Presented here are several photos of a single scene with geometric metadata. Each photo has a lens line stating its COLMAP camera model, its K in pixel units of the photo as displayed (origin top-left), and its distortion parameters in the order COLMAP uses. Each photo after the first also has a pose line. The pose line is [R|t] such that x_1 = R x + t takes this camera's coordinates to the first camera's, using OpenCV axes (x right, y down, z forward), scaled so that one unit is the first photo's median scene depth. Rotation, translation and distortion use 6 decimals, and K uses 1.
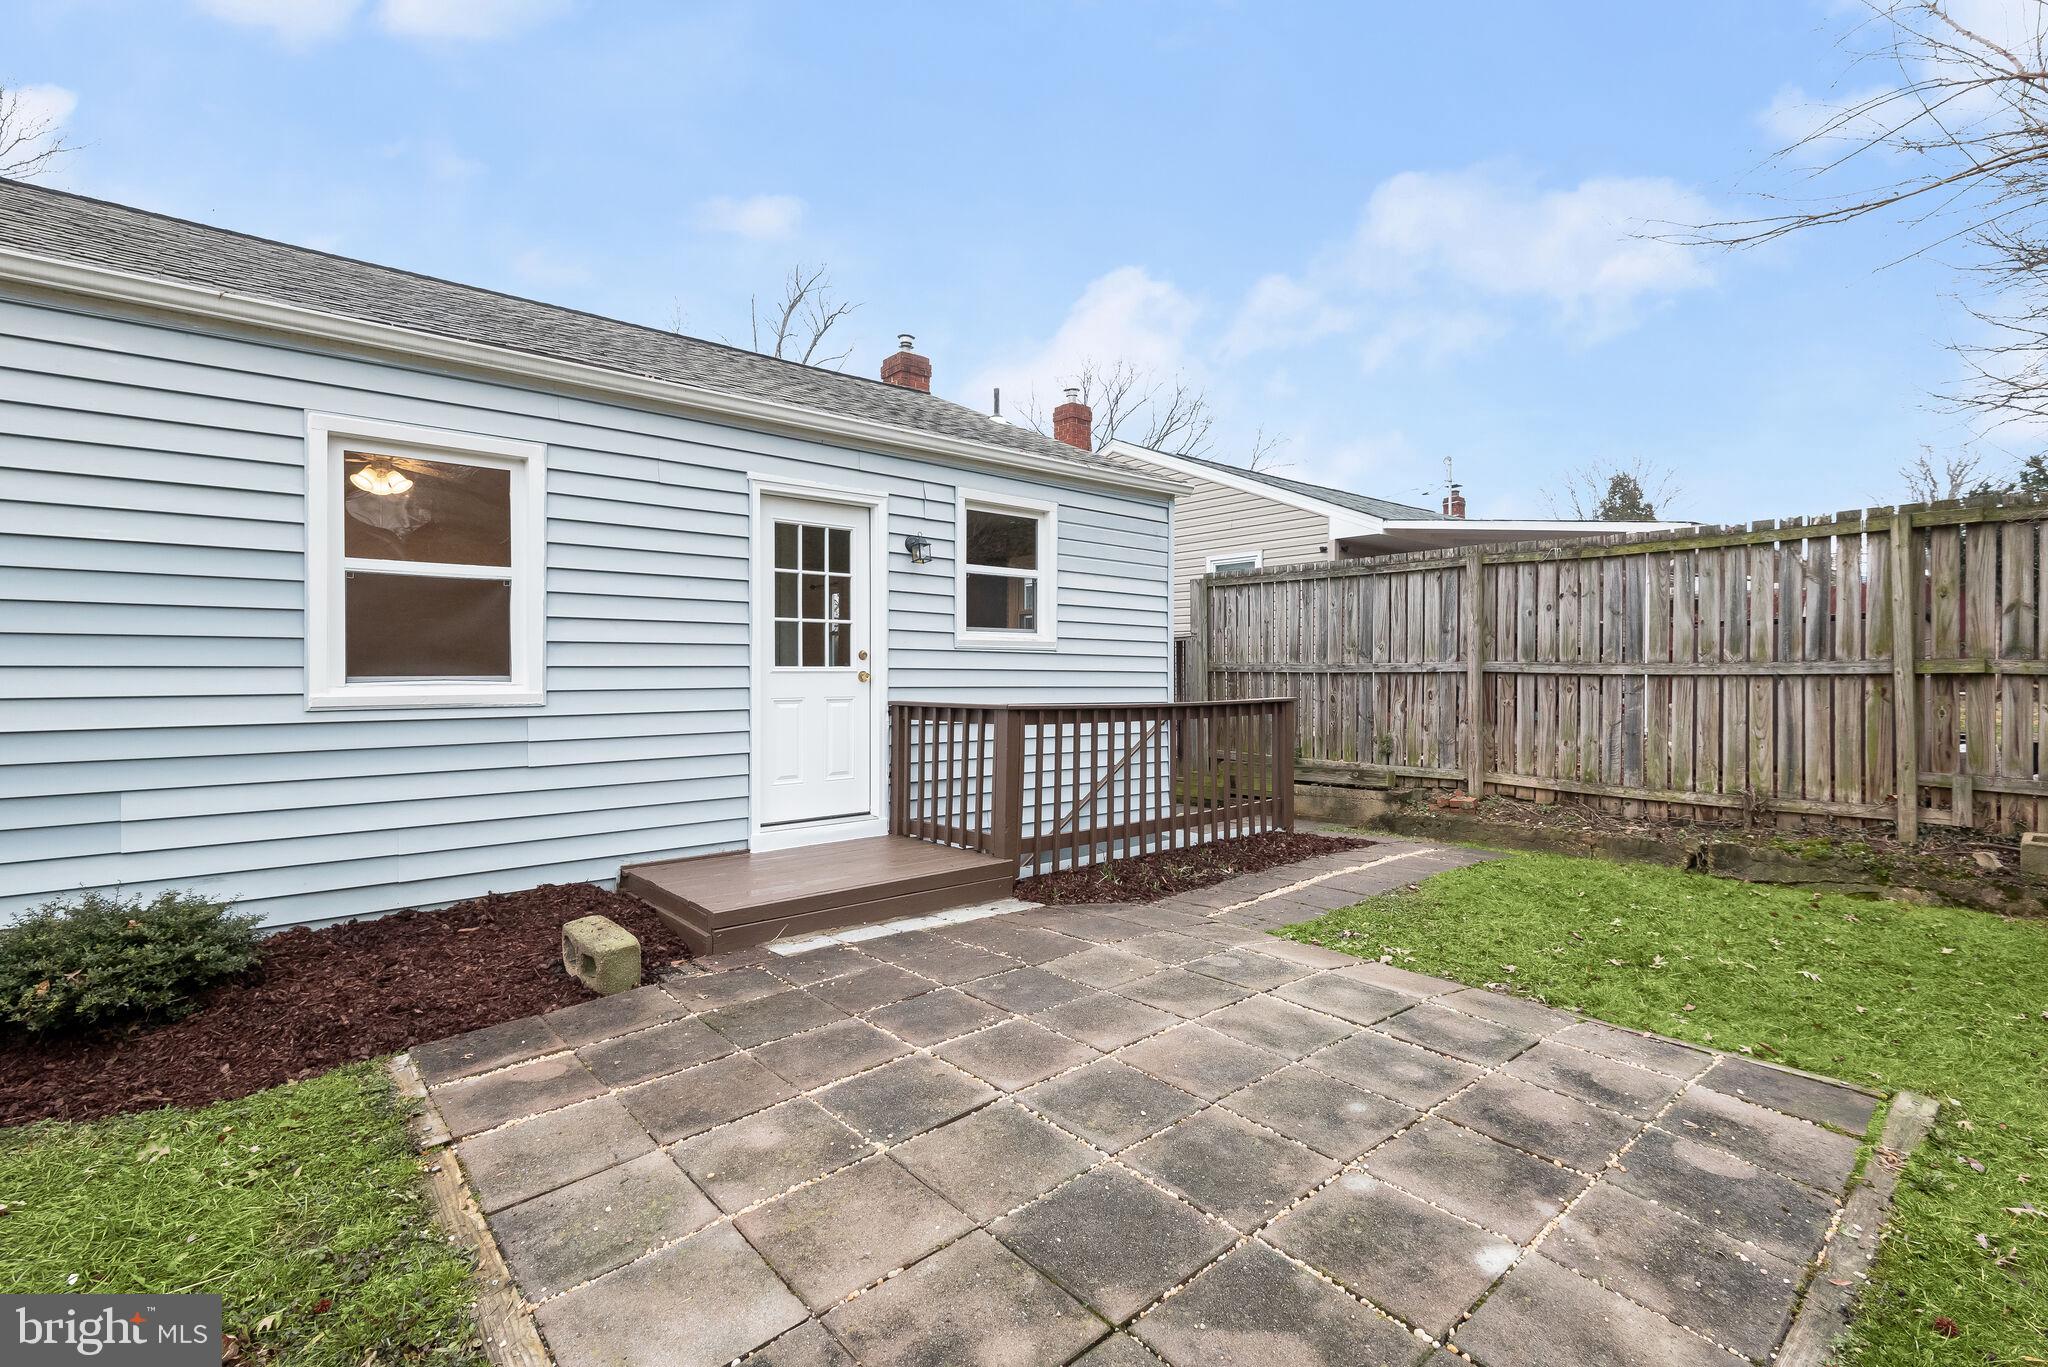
lens RADIAL K [[929.2, 0, 1026.7], [0, 929.2, 669.5], [0, 0, 1]] dist [0.041943, -0.025172]
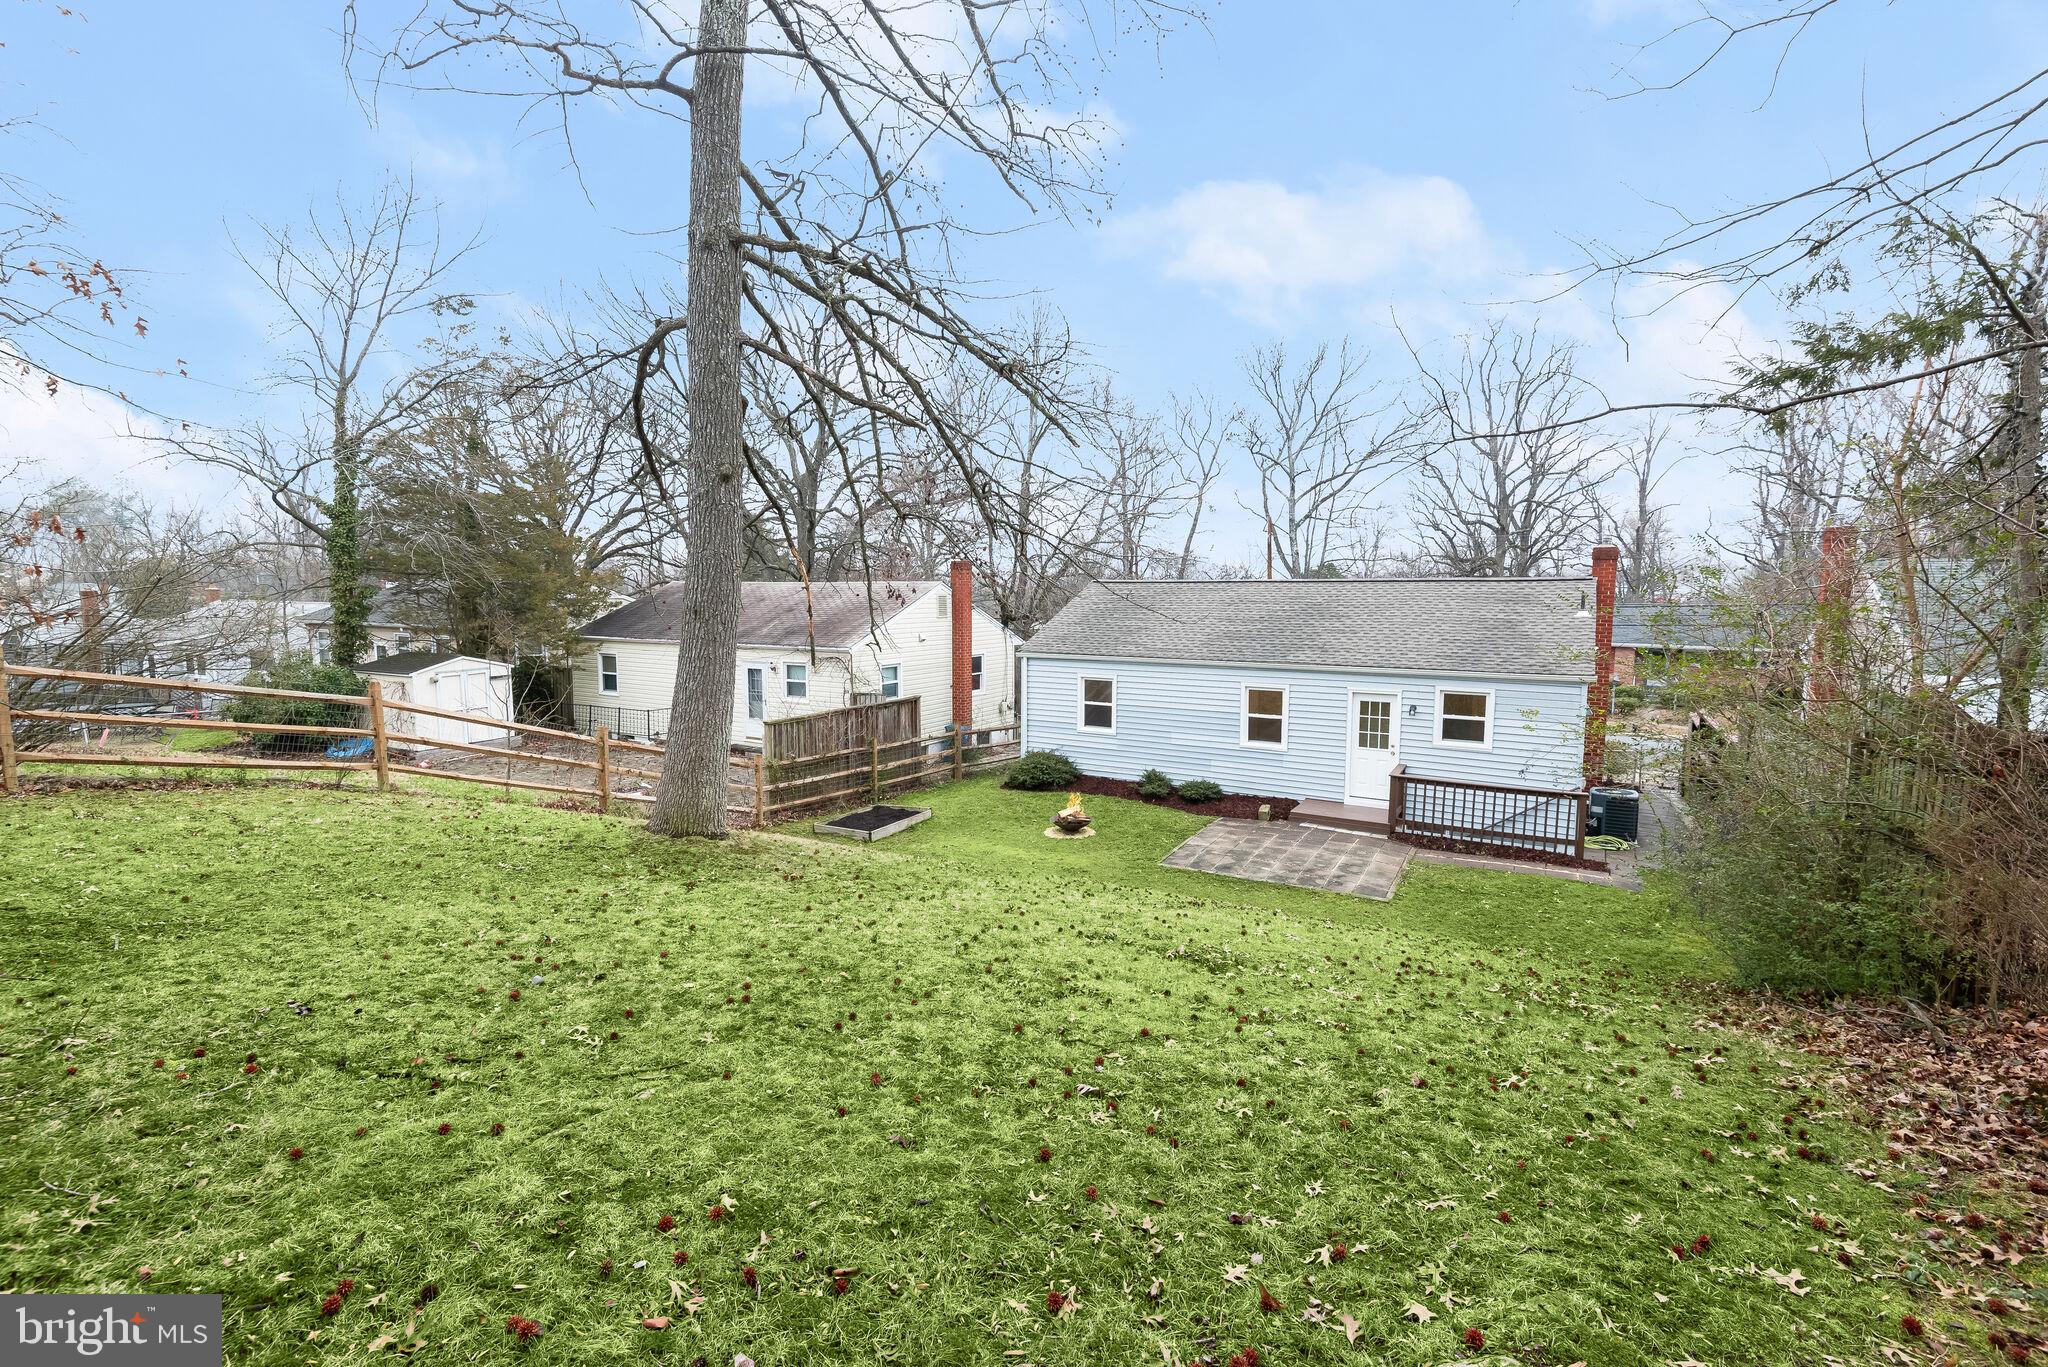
lens RADIAL K [[938.3, 0, 1026.1], [0, 938.3, 681.3], [0, 0, 1]] dist [0.043669, -0.026610]
pose [[0.340818, 0.100241, -0.934770, 2.152763], [-0.005995, 0.994511, 0.104462, -0.514883], [0.940110, -0.029998, 0.339549, -1.045057]]
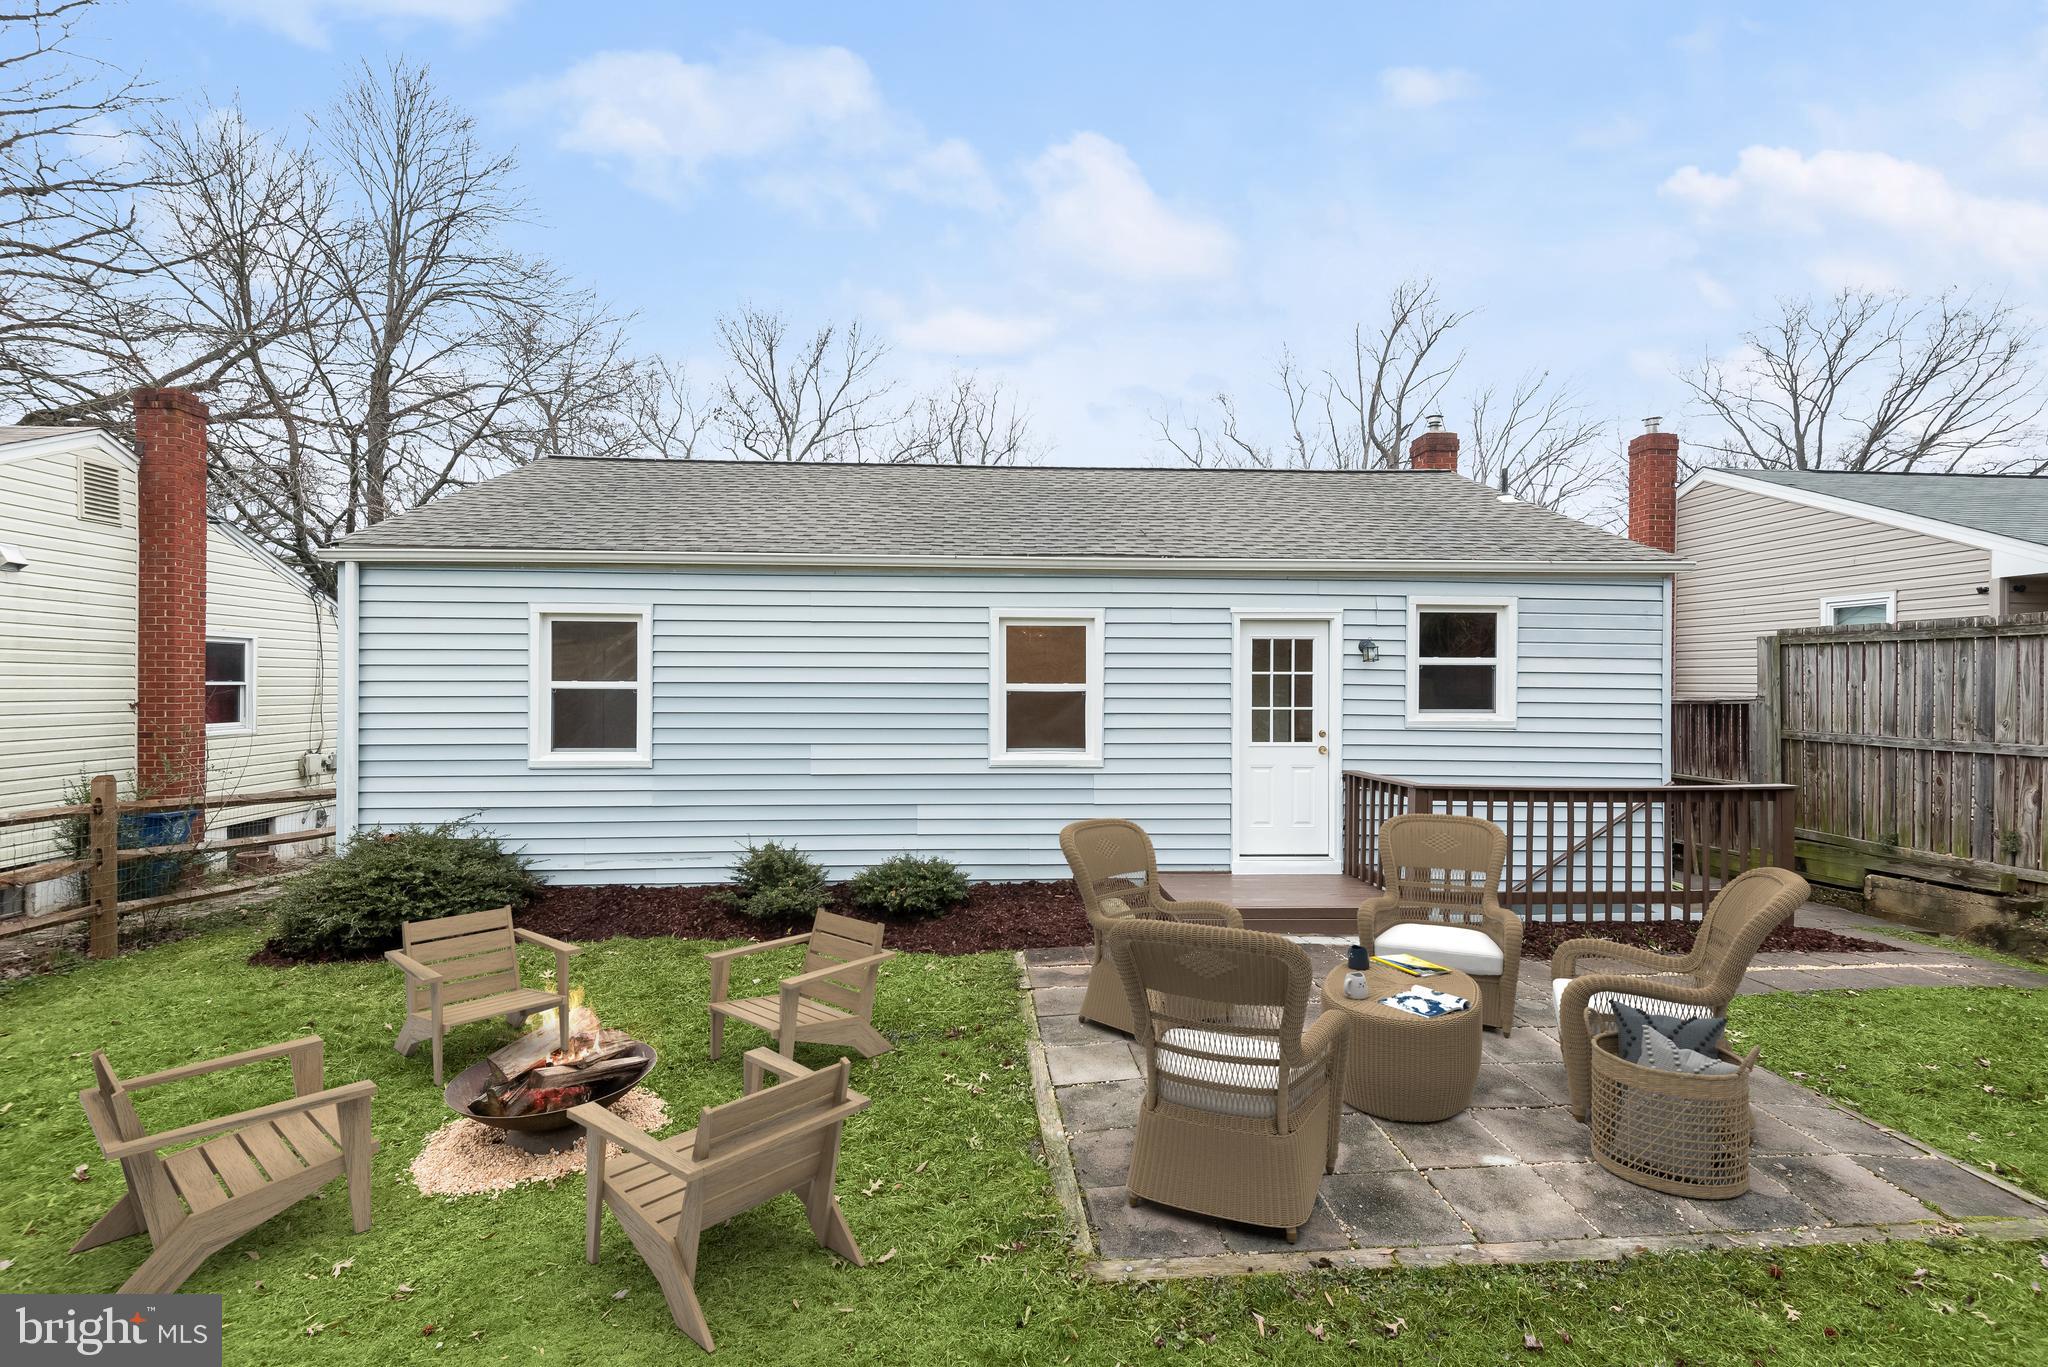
lens RADIAL K [[938.3, 0, 1026.1], [0, 938.3, 681.3], [0, 0, 1]] dist [0.043669, -0.026610]
pose [[0.803159, 0.003716, -0.595753, 0.282165], [-0.005516, 0.999984, -0.001200, -0.086463], [0.595739, 0.004250, 0.803167, -0.316385]]
